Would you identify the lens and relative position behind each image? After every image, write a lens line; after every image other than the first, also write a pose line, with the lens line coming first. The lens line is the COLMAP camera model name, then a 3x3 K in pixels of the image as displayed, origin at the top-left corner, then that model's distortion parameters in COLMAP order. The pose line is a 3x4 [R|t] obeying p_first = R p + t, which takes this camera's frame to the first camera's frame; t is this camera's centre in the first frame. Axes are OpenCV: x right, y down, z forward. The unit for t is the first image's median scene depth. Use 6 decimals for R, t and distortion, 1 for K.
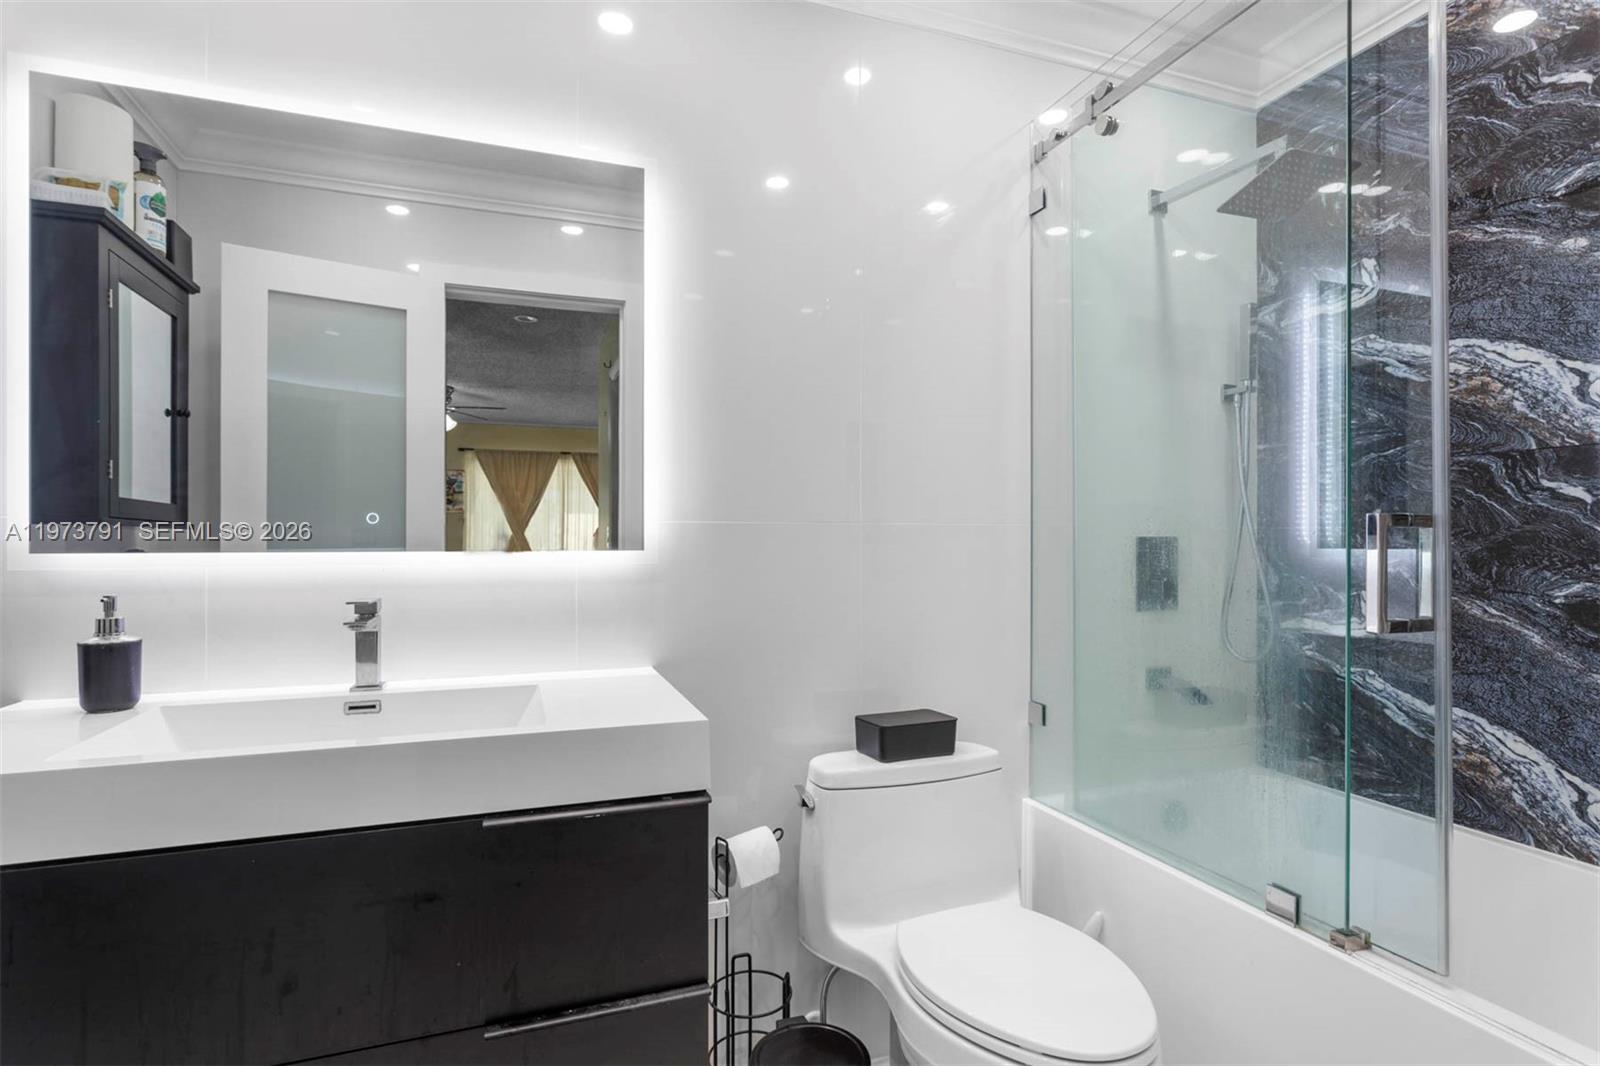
lens RADIAL K [[806.0, 0, 795.5], [0, 806.0, 545.5], [0, 0, 1]] dist [-0.015627, 0.001488]
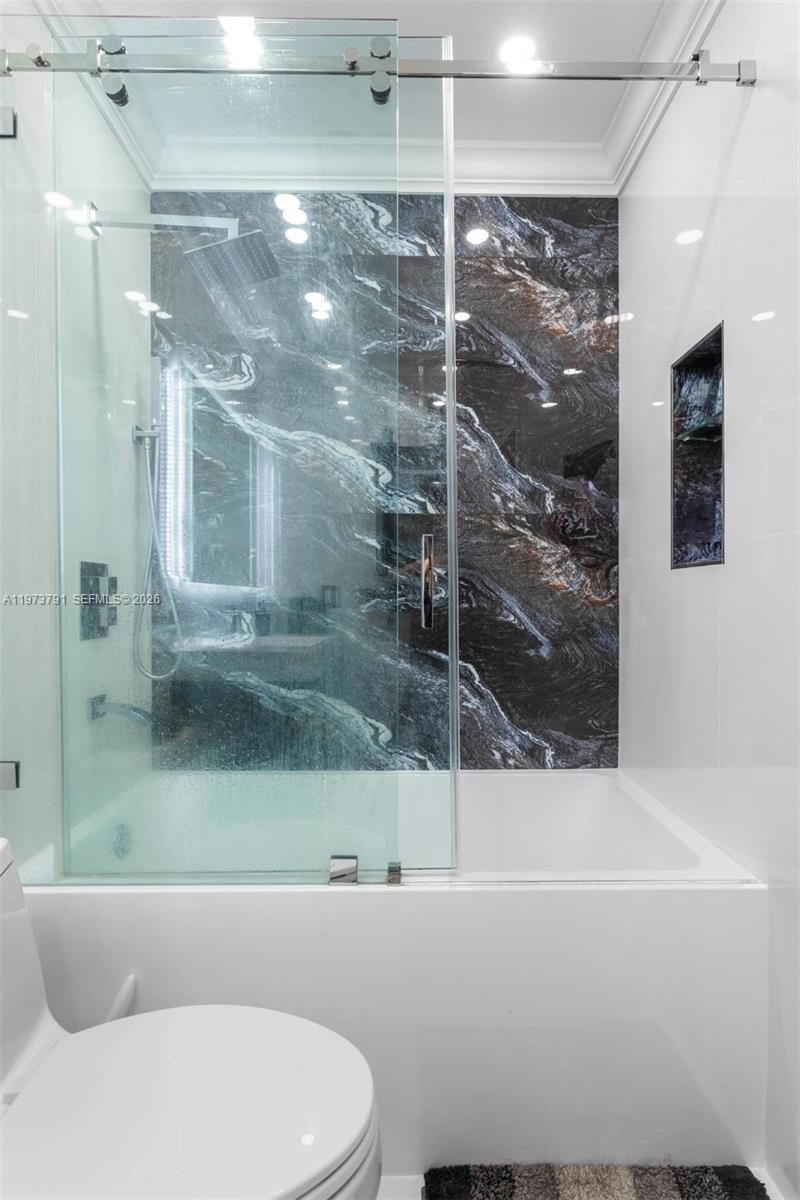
lens RADIAL K [[604.5, 0, 403.3], [0, 604.5, 606.4], [0, 0, 1]] dist [-0.015627, 0.001488]
pose [[0.330266, -0.010611, 0.943828, -0.141258], [0.009182, 0.999926, 0.008029, 0.049401], [-0.943843, 0.006015, 0.330339, 0.501026]]
